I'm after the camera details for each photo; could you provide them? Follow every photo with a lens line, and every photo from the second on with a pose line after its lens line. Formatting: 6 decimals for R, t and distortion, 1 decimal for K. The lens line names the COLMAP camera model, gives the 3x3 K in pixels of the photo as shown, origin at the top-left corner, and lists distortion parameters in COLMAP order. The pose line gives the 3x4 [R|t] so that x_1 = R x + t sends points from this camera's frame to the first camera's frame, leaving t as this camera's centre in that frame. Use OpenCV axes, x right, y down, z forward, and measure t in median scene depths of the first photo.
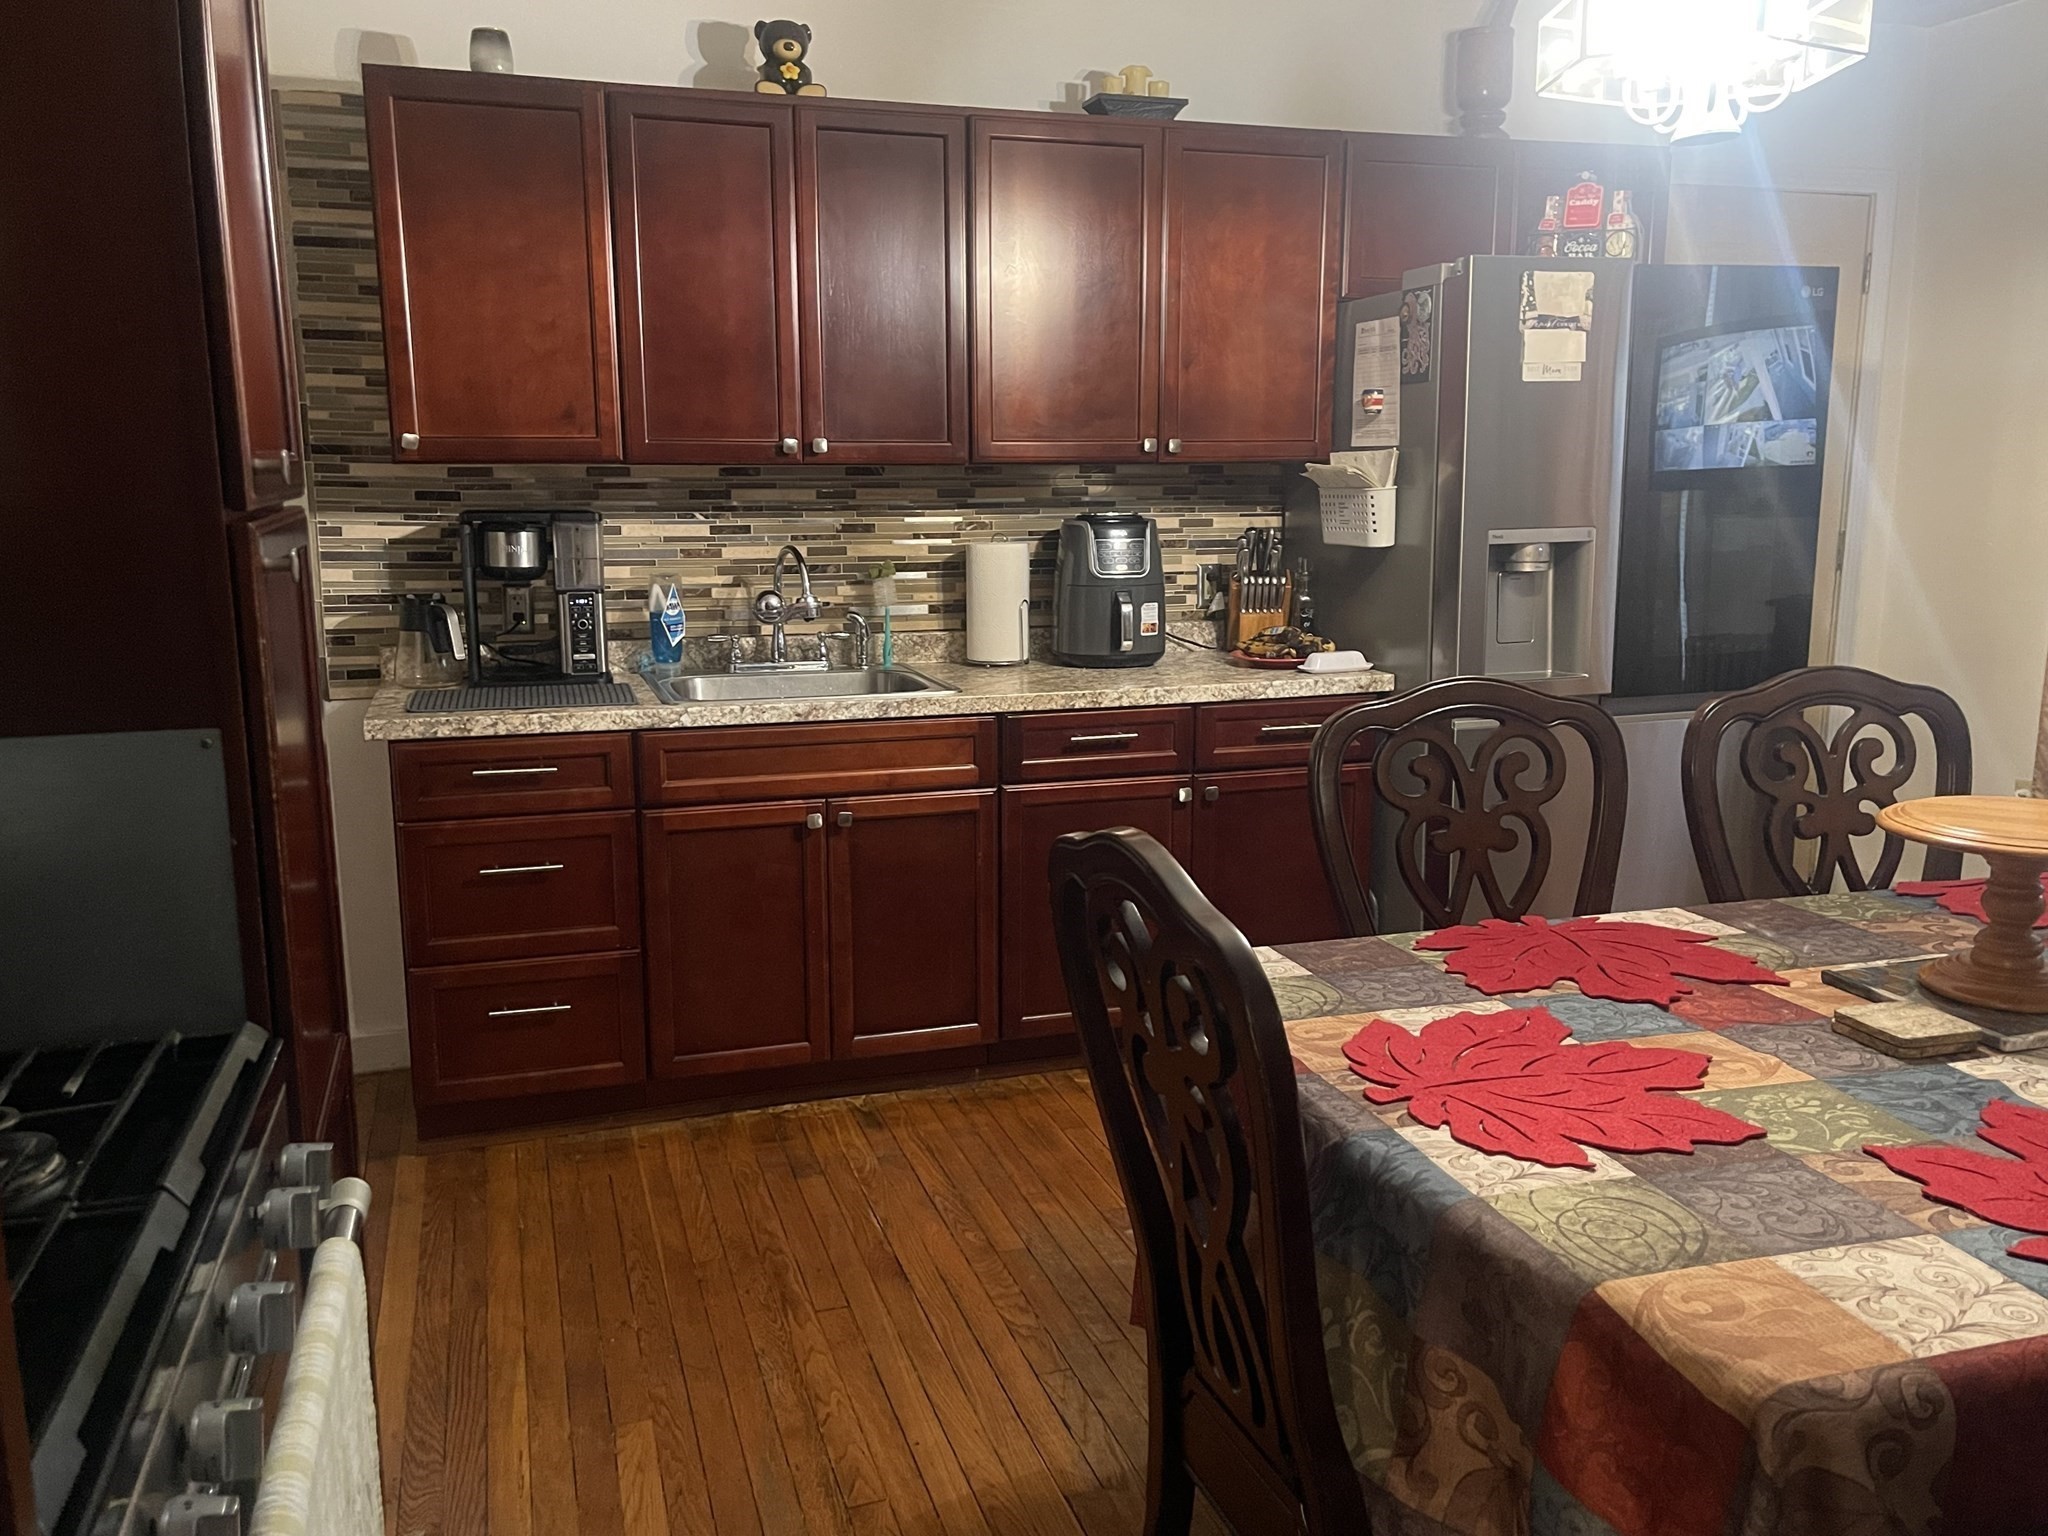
lens RADIAL K [[1627.2, 0, 1012.6], [0, 1627.2, 763.1], [0, 0, 1]] dist [0.054658, -0.059774]
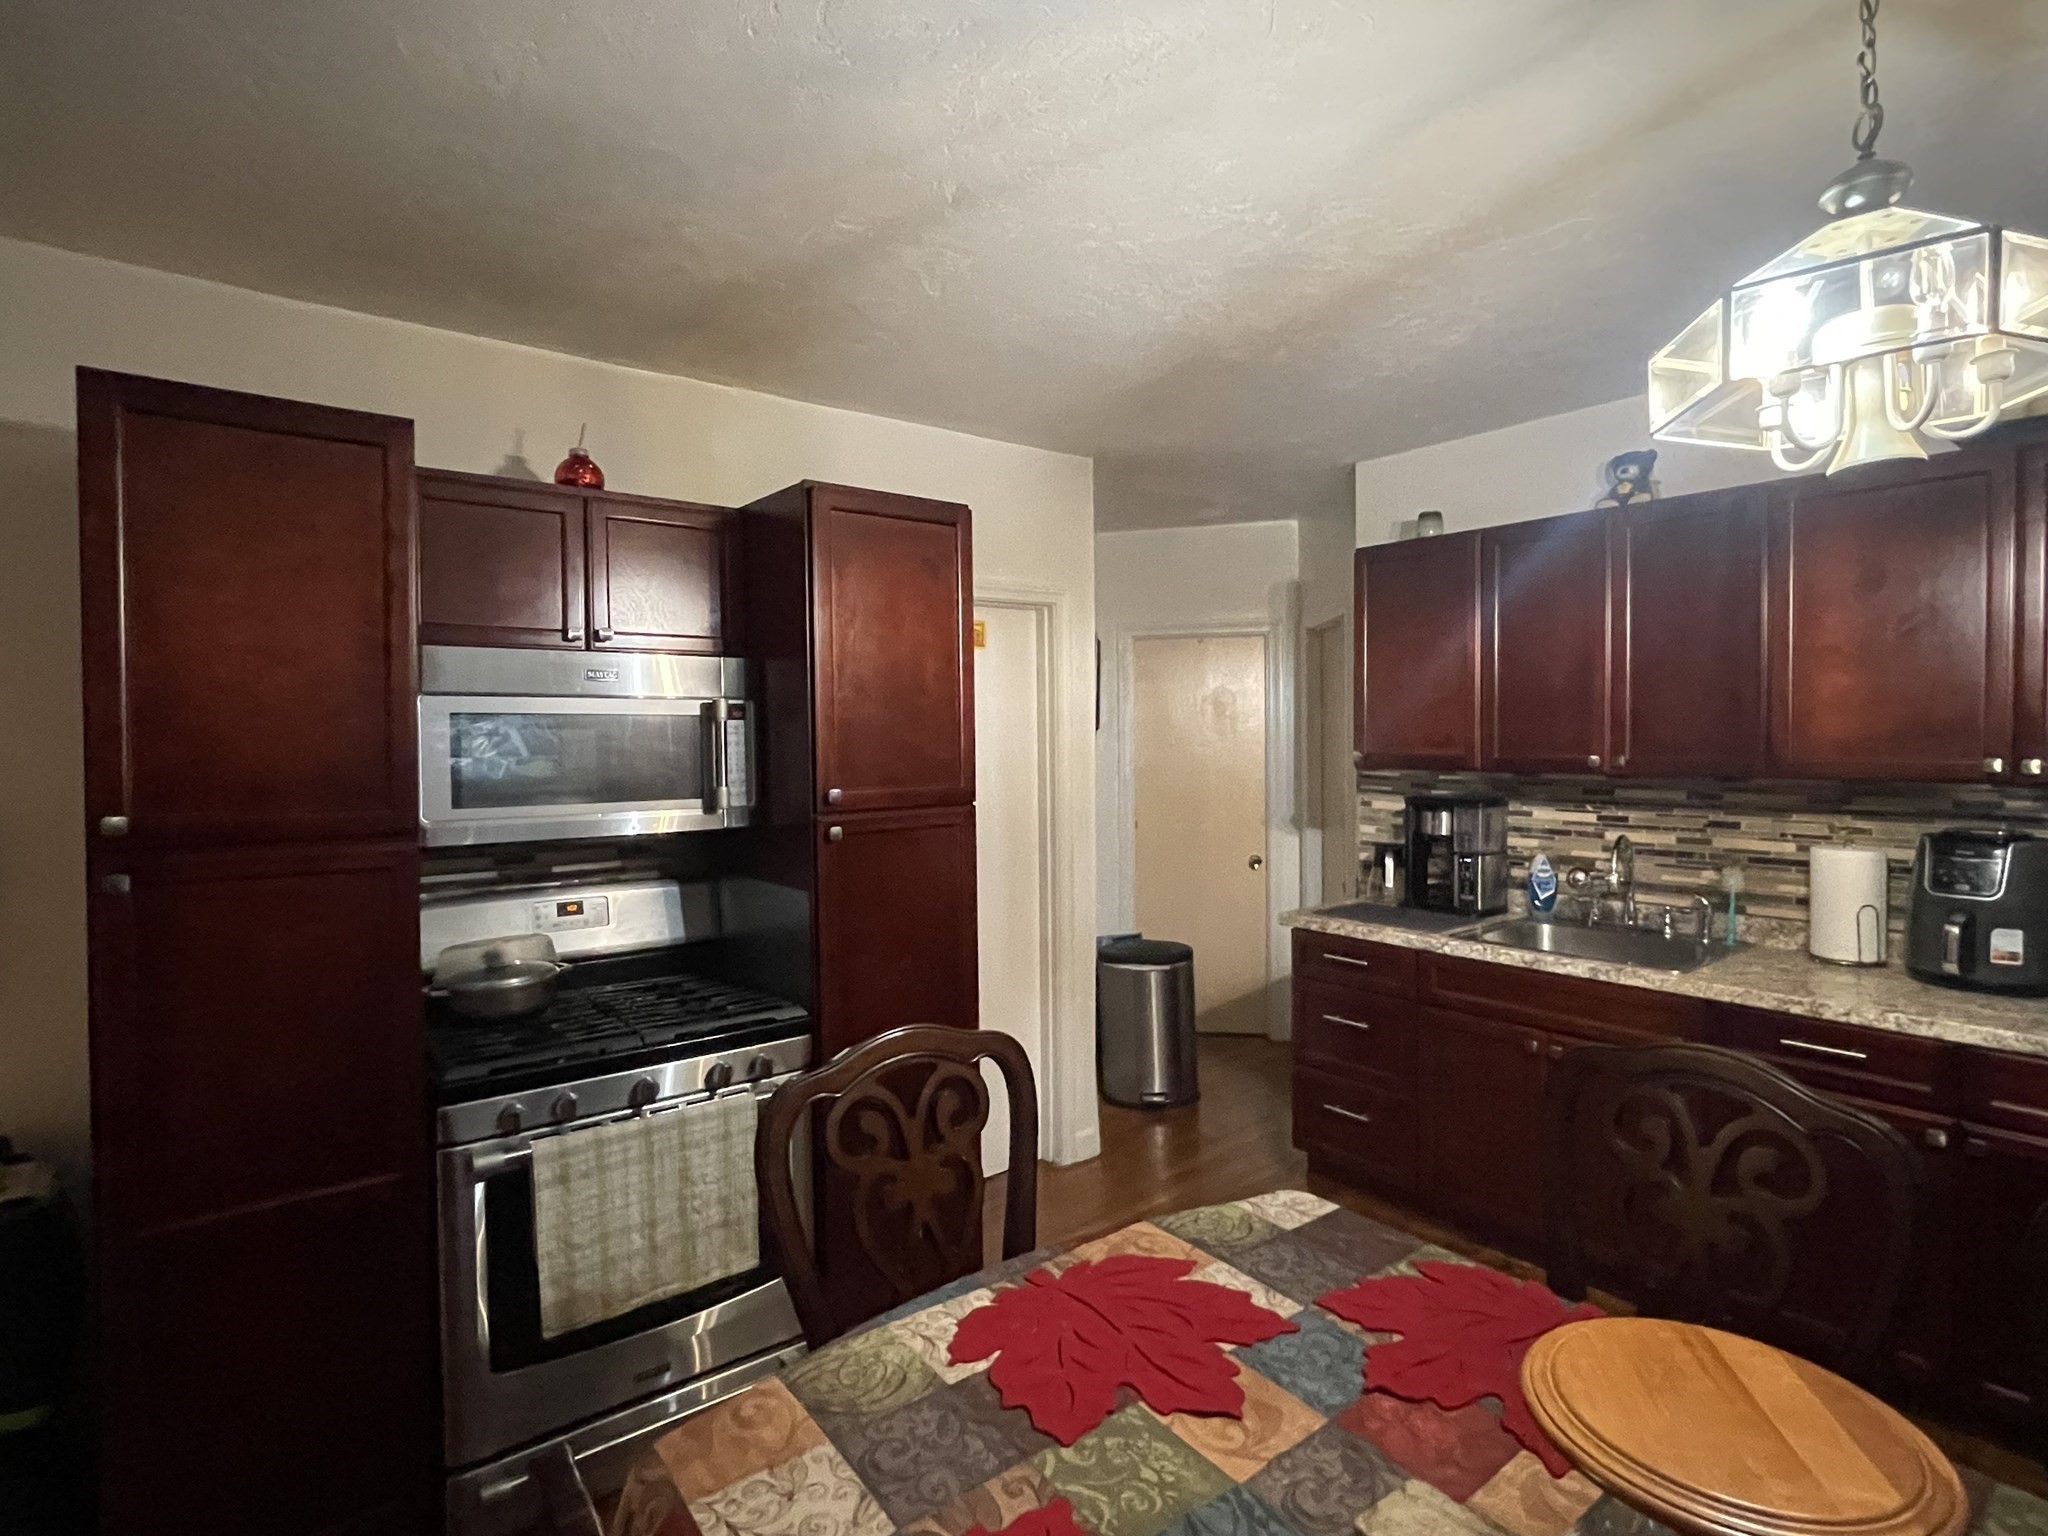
lens RADIAL K [[1034.8, 0, 1026.6], [0, 1034.8, 762.6], [0, 0, 1]] dist [0.001638, -0.001722]
pose [[0.356063, 0.026002, -0.934100, 0.564199], [-0.156489, 0.987156, -0.032172, -0.110422], [0.921266, 0.157631, 0.355558, 0.325865]]
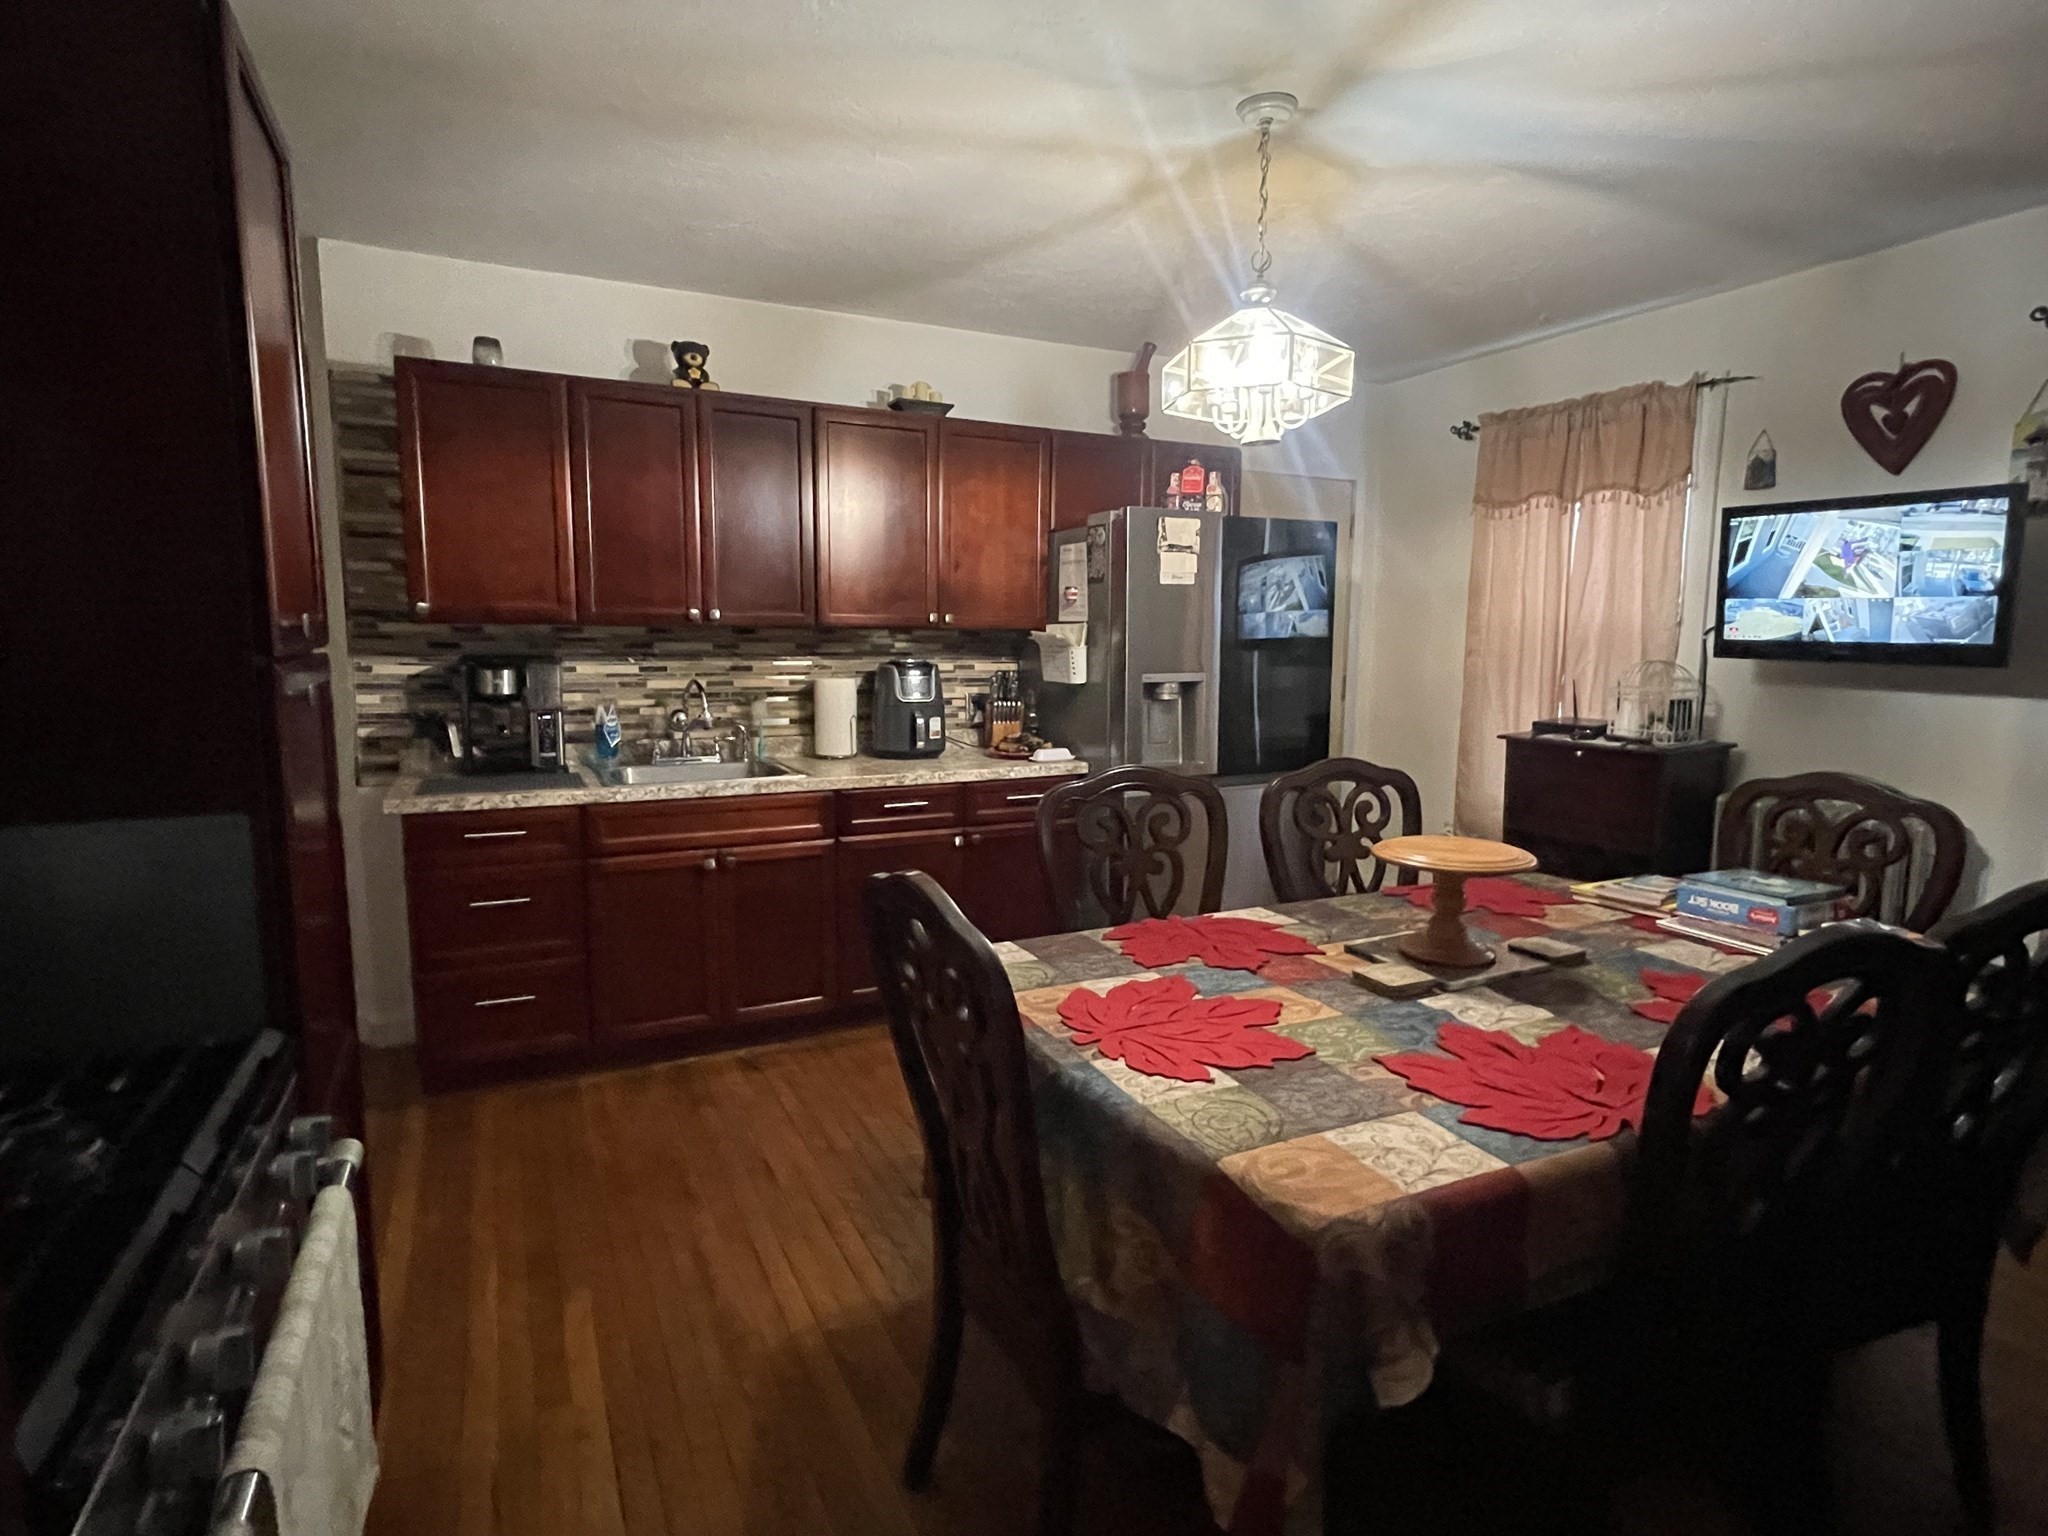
lens RADIAL K [[1034.8, 0, 1024.0], [0, 1034.8, 756.2], [0, 0, 1]] dist [0.001638, -0.001722]
pose [[0.986362, -0.005878, 0.164486, 0.007024], [0.015567, 0.998214, -0.057676, -0.004115], [-0.163853, 0.059450, 0.984692, 0.018561]]
